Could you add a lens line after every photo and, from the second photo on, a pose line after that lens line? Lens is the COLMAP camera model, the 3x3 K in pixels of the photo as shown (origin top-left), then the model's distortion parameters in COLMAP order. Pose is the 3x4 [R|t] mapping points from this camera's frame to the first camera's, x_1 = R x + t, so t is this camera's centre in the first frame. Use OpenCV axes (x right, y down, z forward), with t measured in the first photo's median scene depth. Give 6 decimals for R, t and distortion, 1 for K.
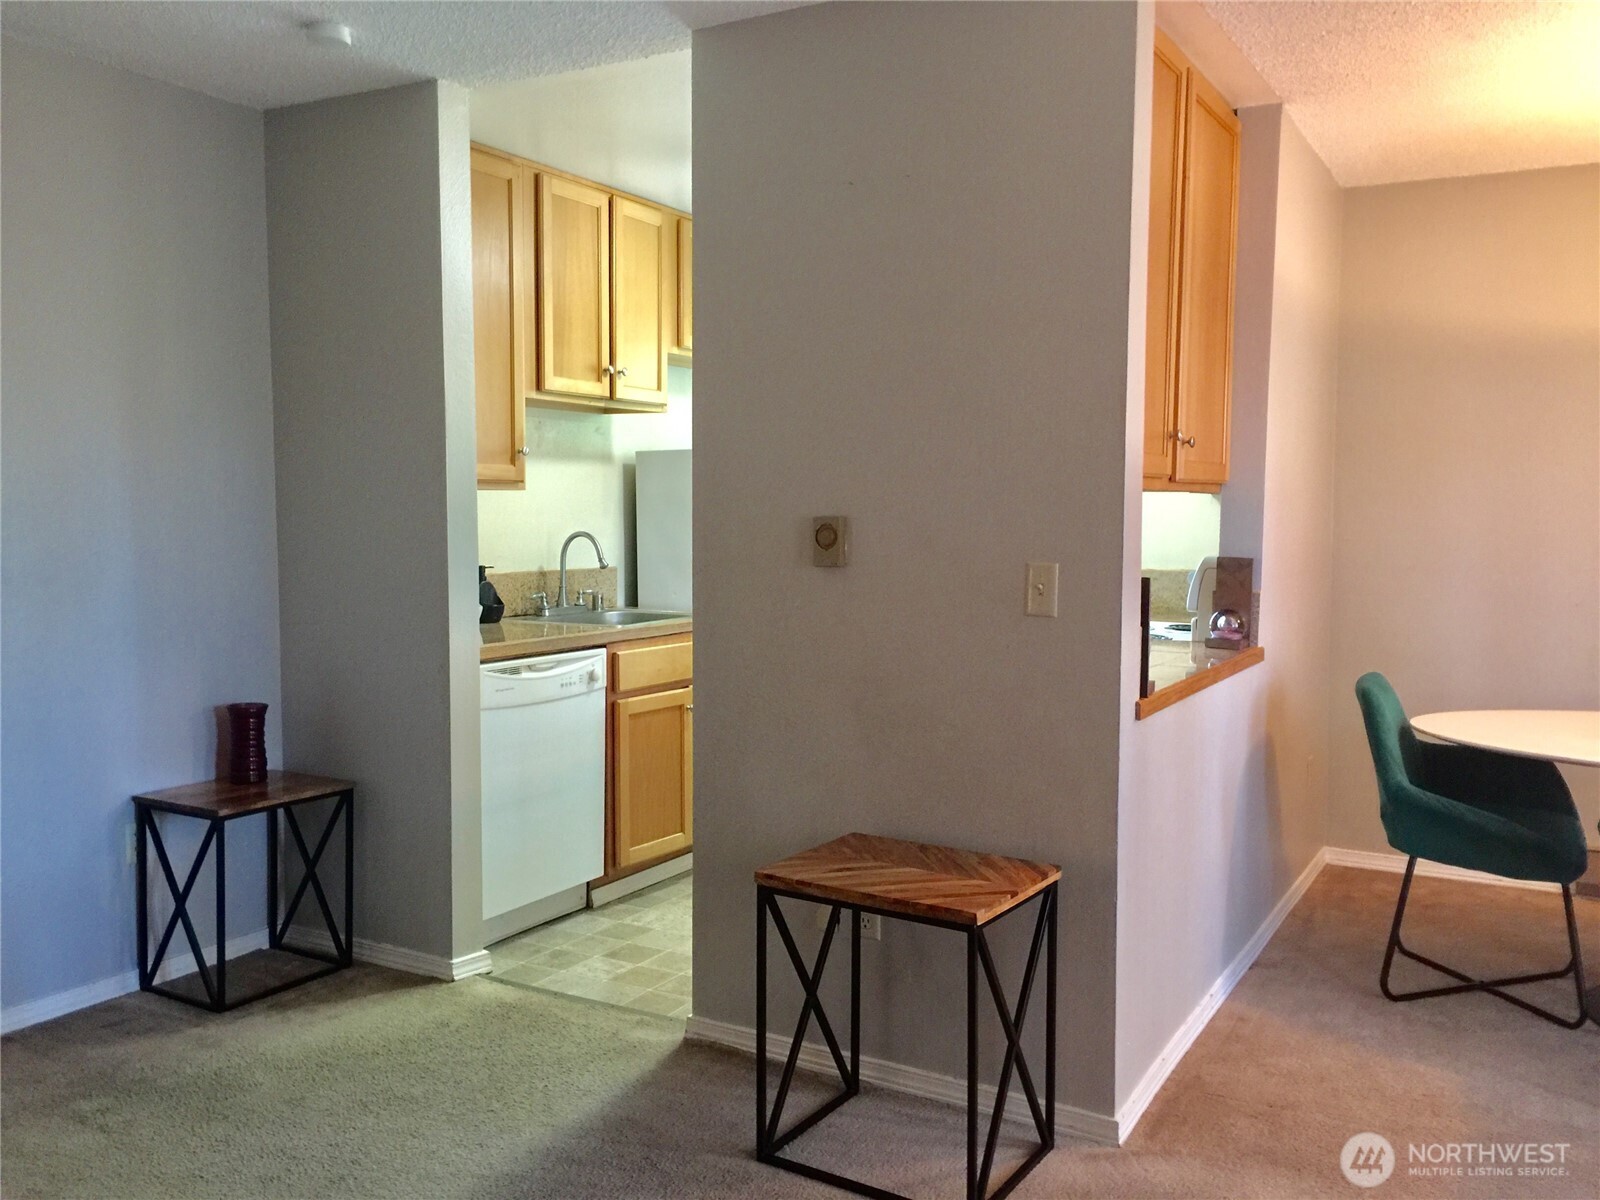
lens RADIAL K [[1358.6, 0, 802.7], [0, 1358.6, 588.9], [0, 0, 1]] dist [0.077311, -0.112240]
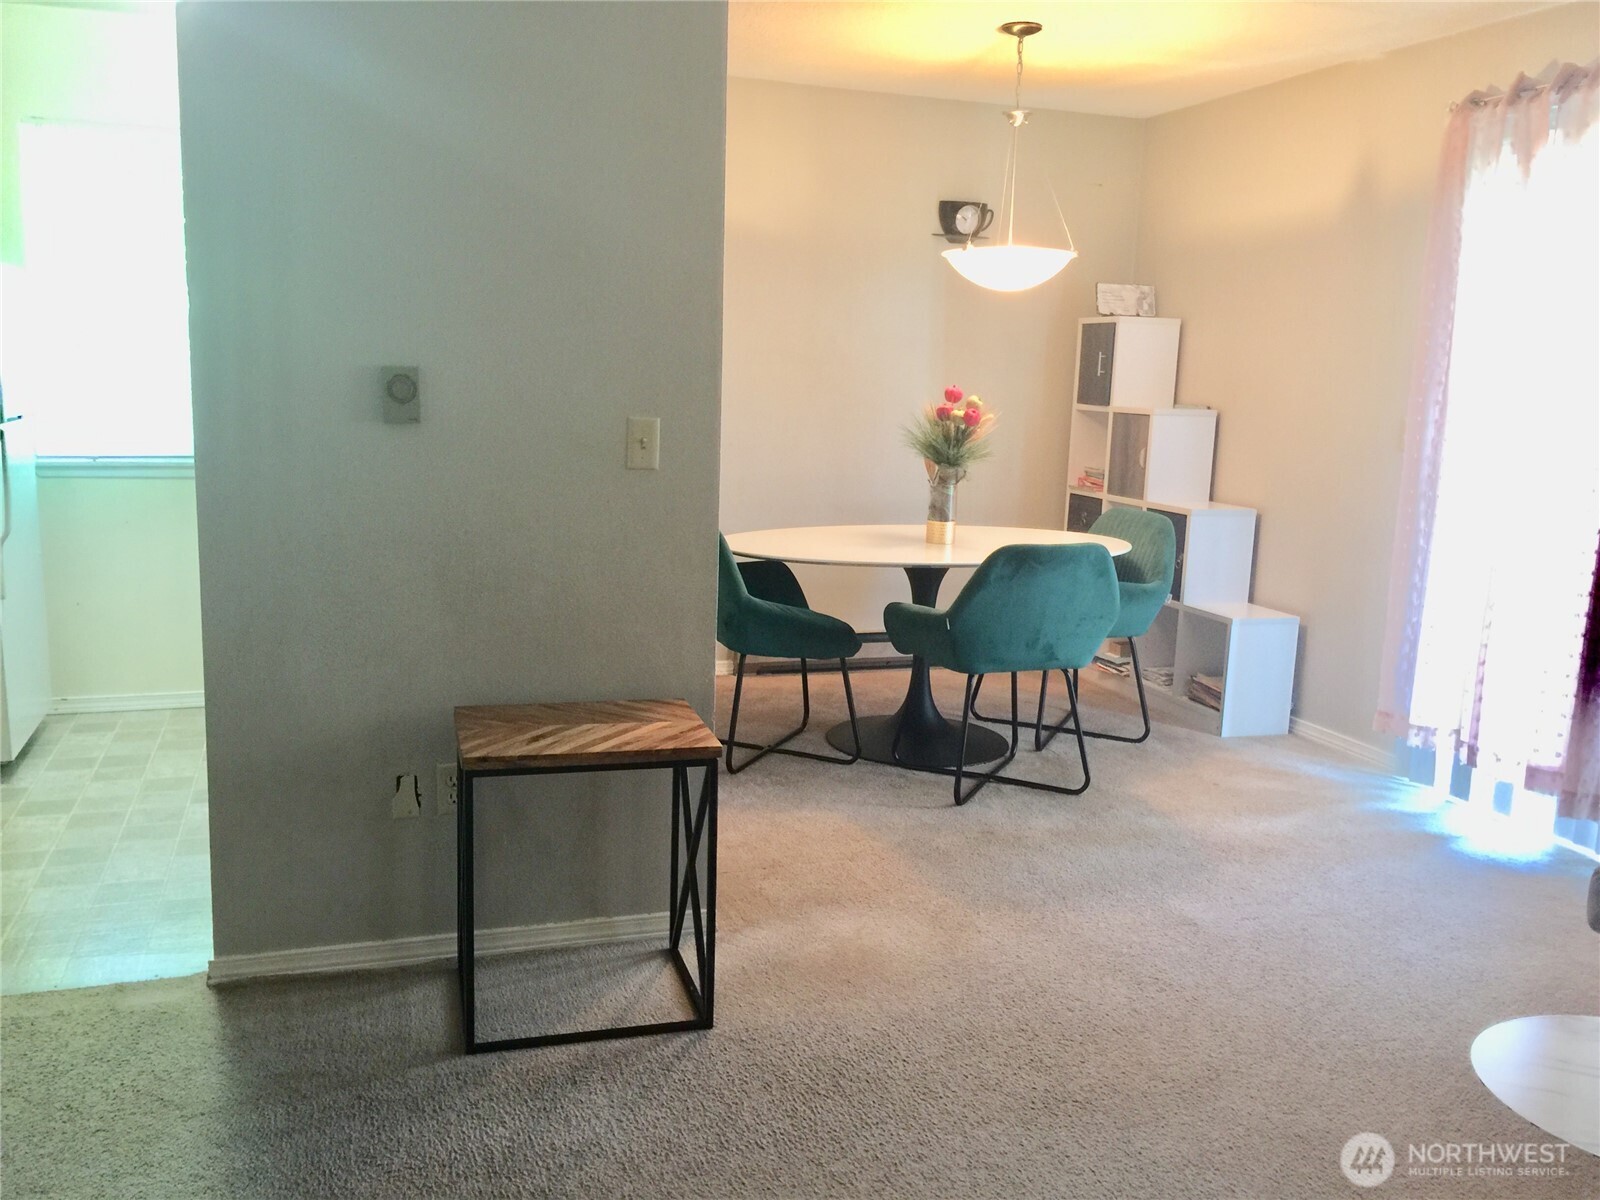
lens RADIAL K [[1358.6, 0, 804.2], [0, 1358.6, 600.0], [0, 0, 1]] dist [0.077311, -0.112240]
pose [[0.665864, -0.111850, 0.737641, -0.487694], [0.020731, 0.991090, 0.131568, -0.013793], [-0.745785, -0.072314, 0.662250, 0.197412]]
